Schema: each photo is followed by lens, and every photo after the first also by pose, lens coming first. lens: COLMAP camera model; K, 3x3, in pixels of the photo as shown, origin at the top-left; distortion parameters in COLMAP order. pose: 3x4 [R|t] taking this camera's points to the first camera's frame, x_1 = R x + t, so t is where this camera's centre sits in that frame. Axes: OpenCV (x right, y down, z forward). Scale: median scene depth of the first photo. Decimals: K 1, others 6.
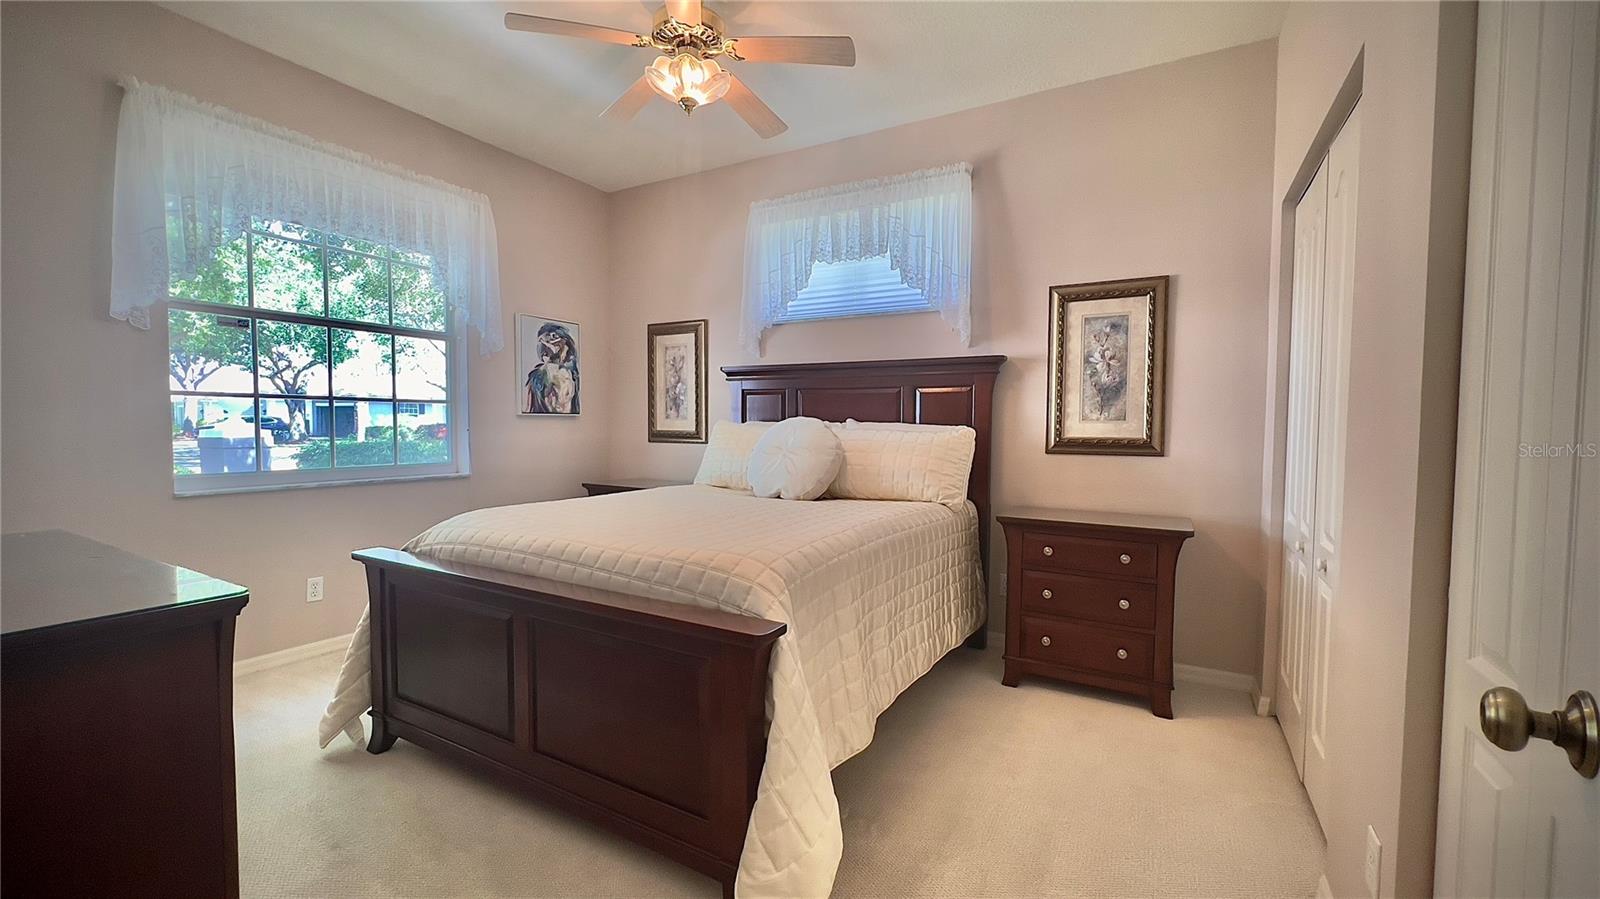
lens RADIAL K [[562.1, 0, 802.2], [0, 562.1, 447.1], [0, 0, 1]] dist [-0.000834, -0.000018]
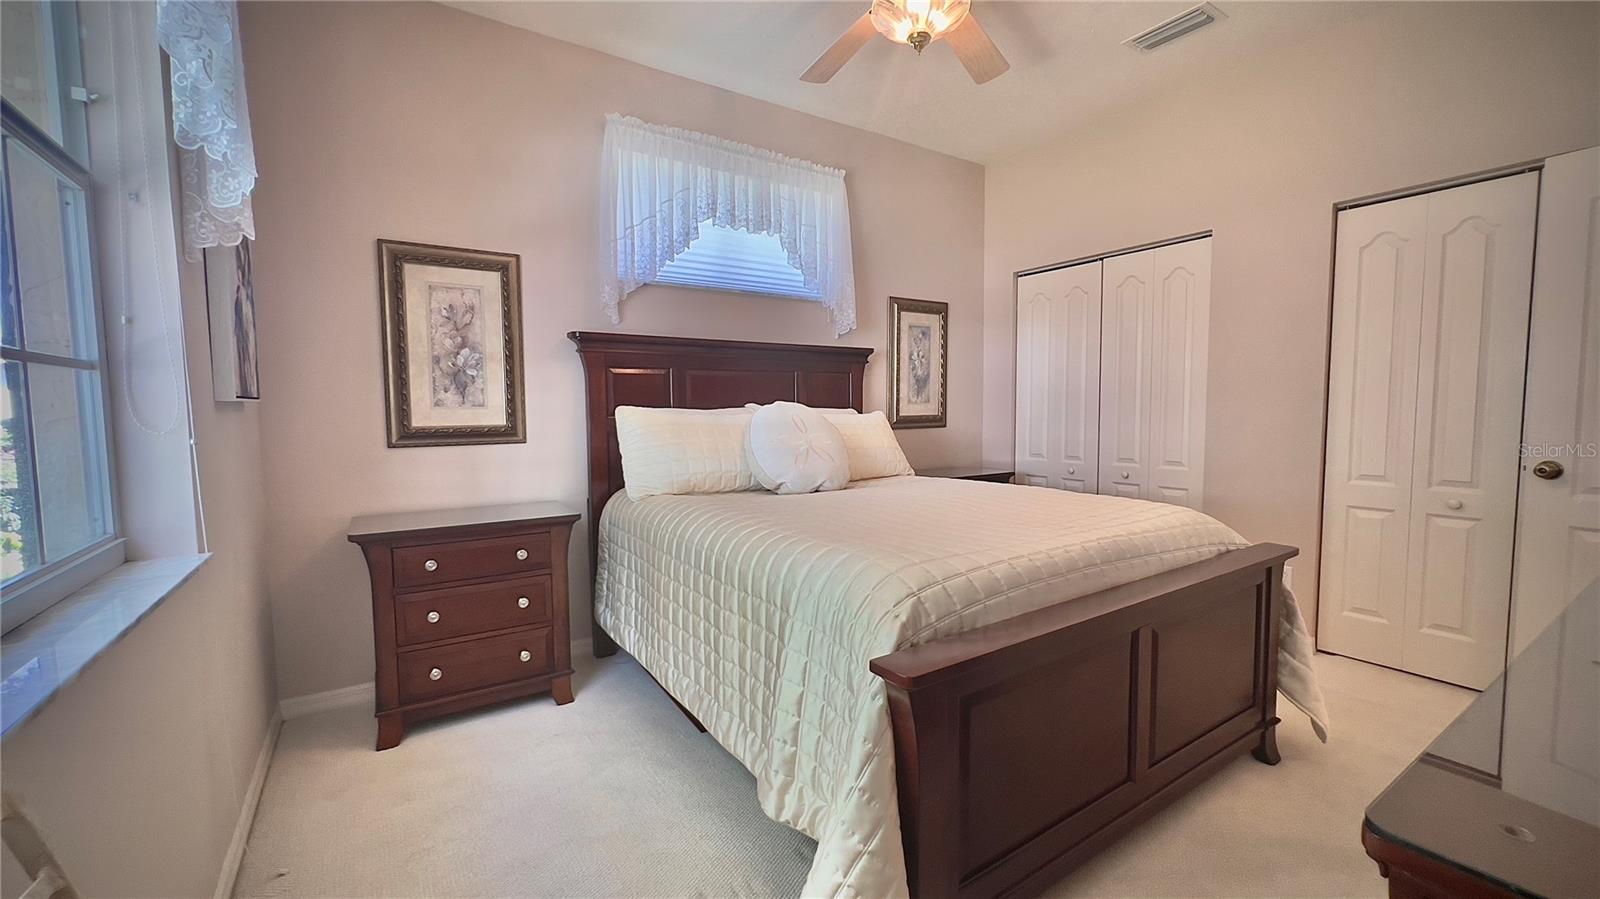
lens RADIAL K [[644.7, 0, 802.5], [0, 644.7, 447.0], [0, 0, 1]] dist [-0.003799, 0.000052]
pose [[0.503017, -0.064659, 0.861854, -0.661055], [0.051190, 0.997676, 0.044972, -0.018884], [-0.862759, 0.021496, 0.505158, 0.330545]]
